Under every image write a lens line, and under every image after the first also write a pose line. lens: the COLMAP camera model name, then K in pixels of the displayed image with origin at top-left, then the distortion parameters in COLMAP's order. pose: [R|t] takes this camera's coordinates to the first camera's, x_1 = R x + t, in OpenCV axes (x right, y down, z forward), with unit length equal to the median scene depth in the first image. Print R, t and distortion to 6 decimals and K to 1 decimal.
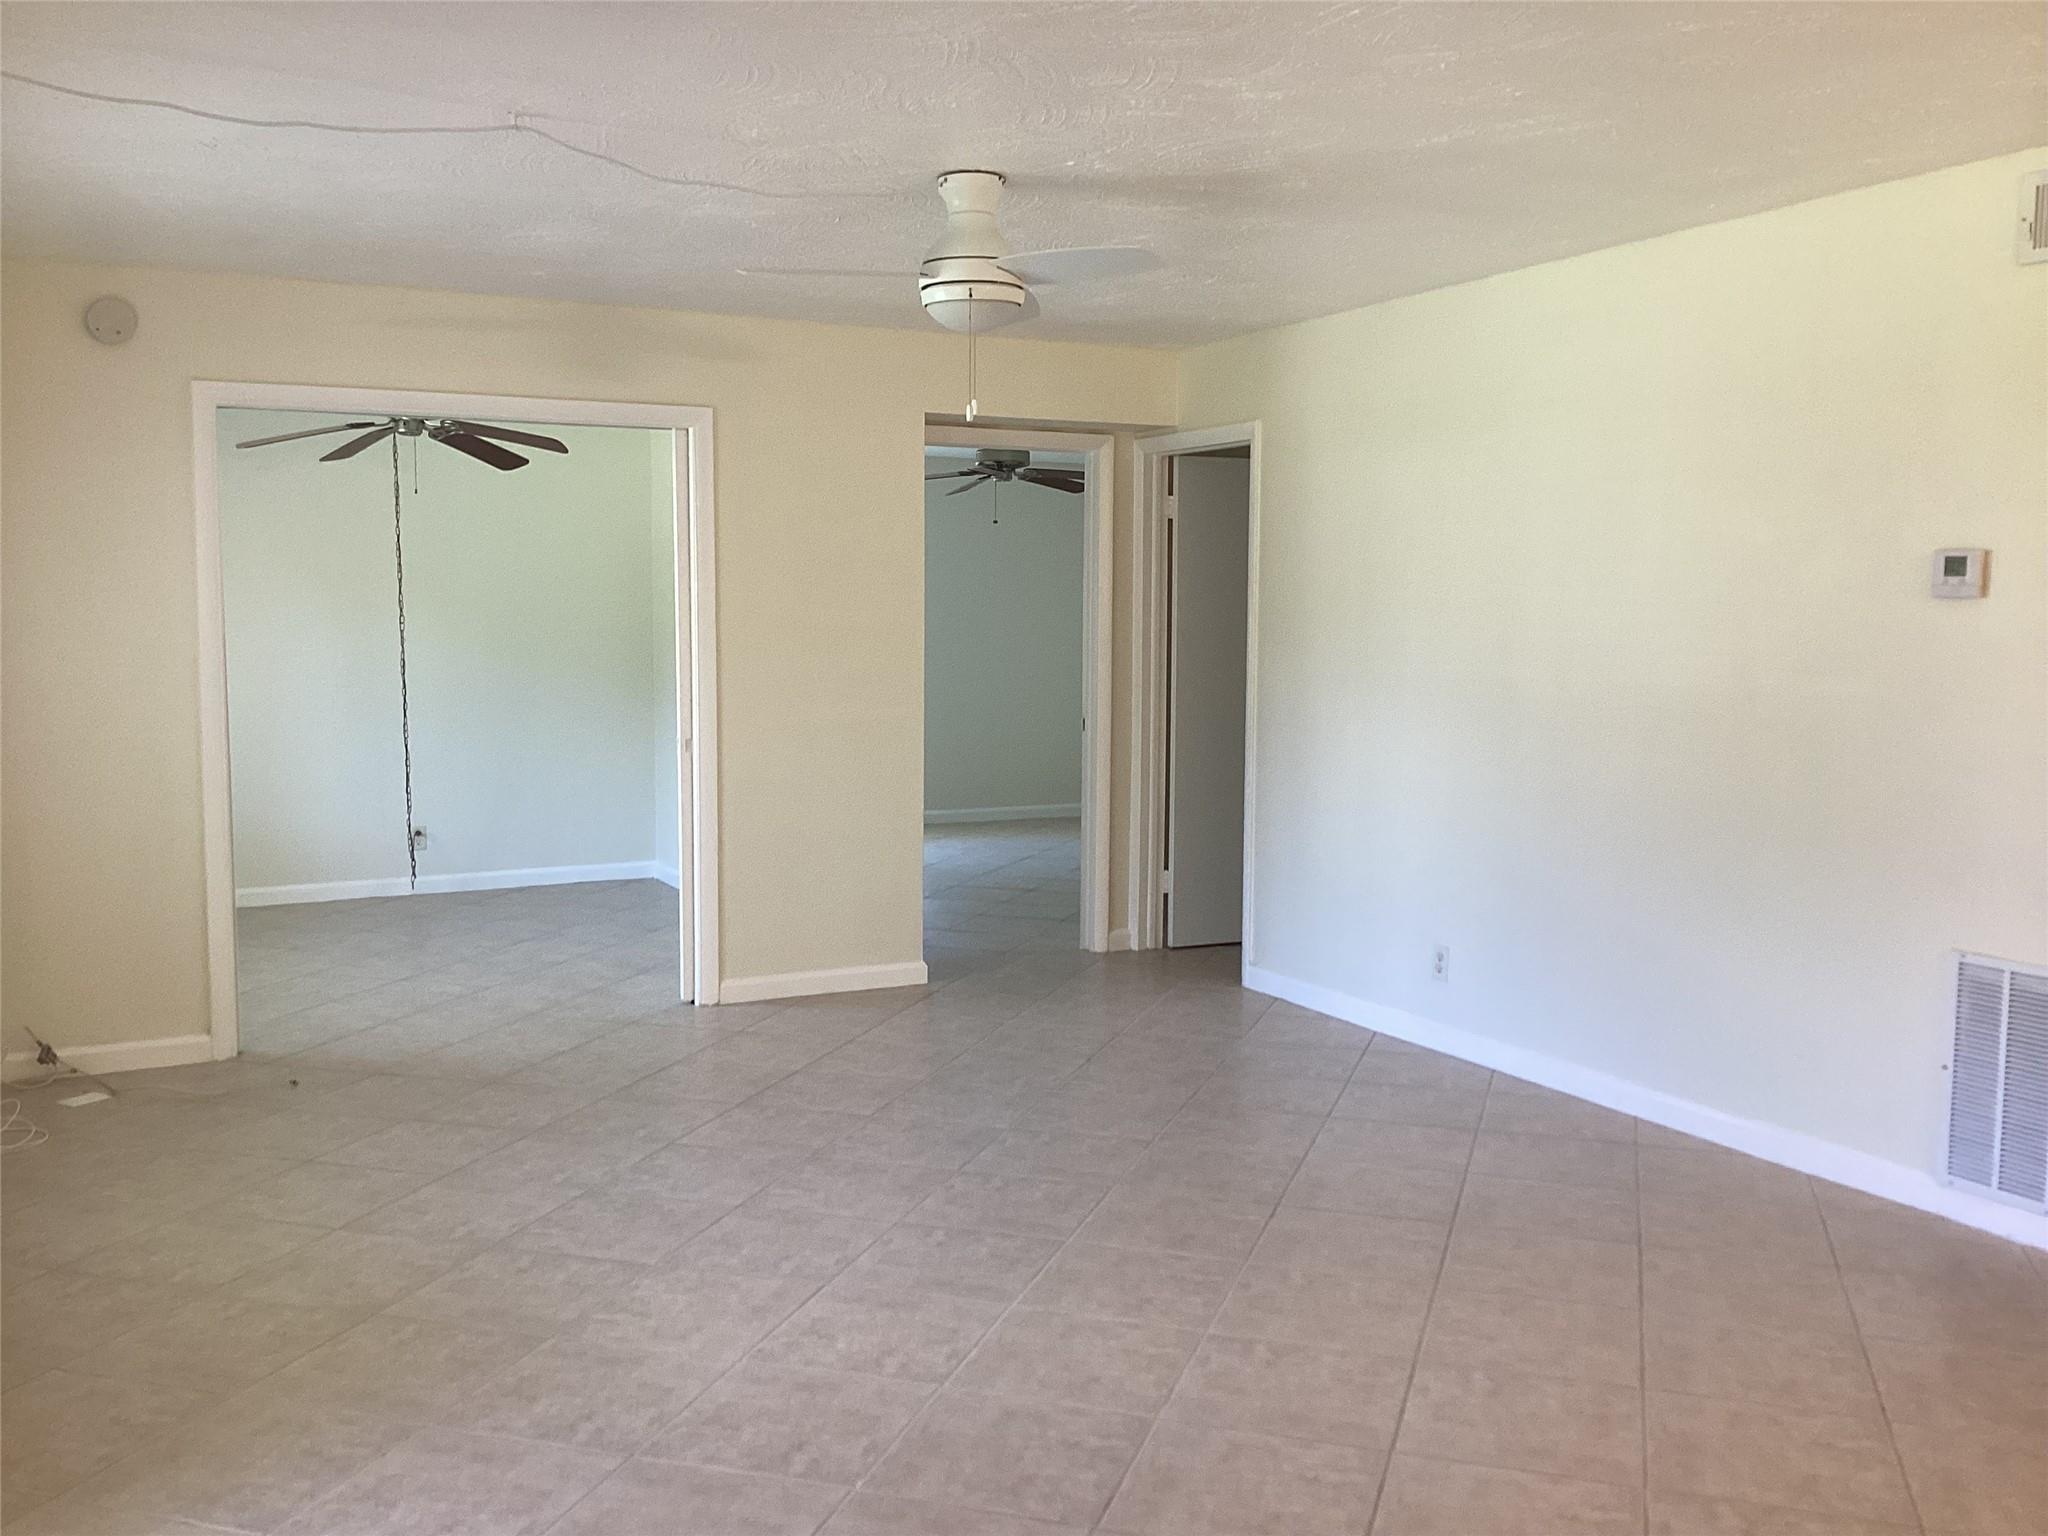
lens RADIAL K [[1861.5, 0, 1024.0], [0, 1861.5, 768.0], [0, 0, 1]] dist [0.219836, -0.490428]
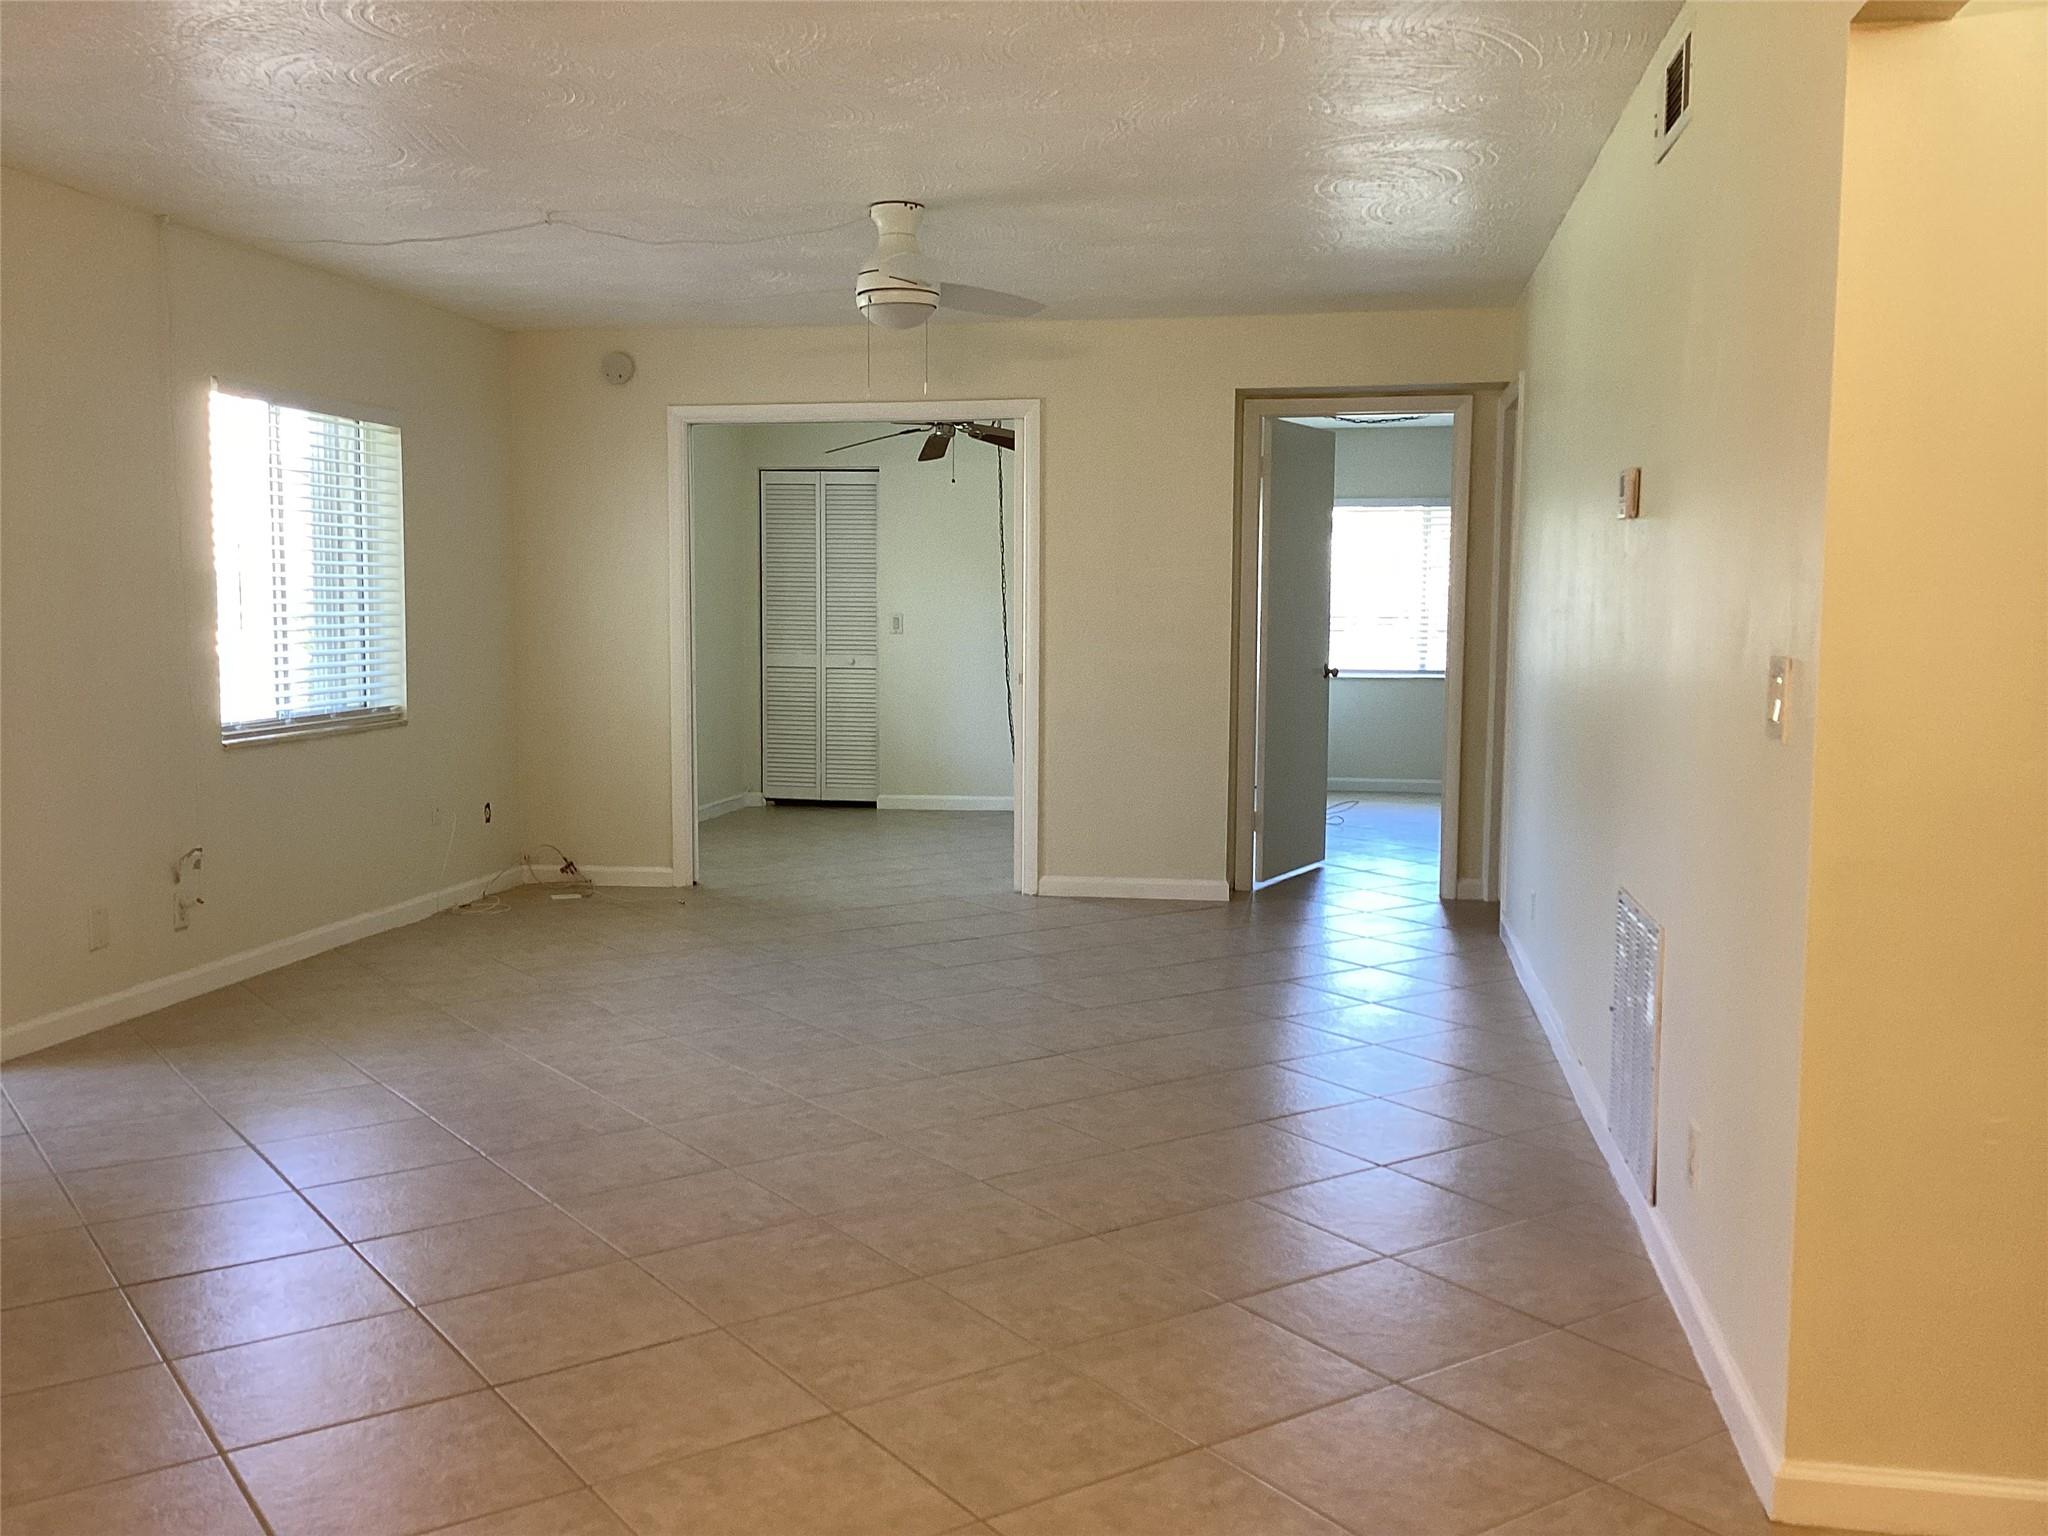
lens RADIAL K [[1863.0, 0, 1024.0], [0, 1863.0, 768.0], [0, 0, 1]] dist [0.084366, -0.000632]
pose [[0.796056, 0.053374, -0.602865, 0.615532], [-0.052823, 0.998430, 0.018644, 0.025633], [0.602914, 0.017004, 0.797625, 0.044218]]
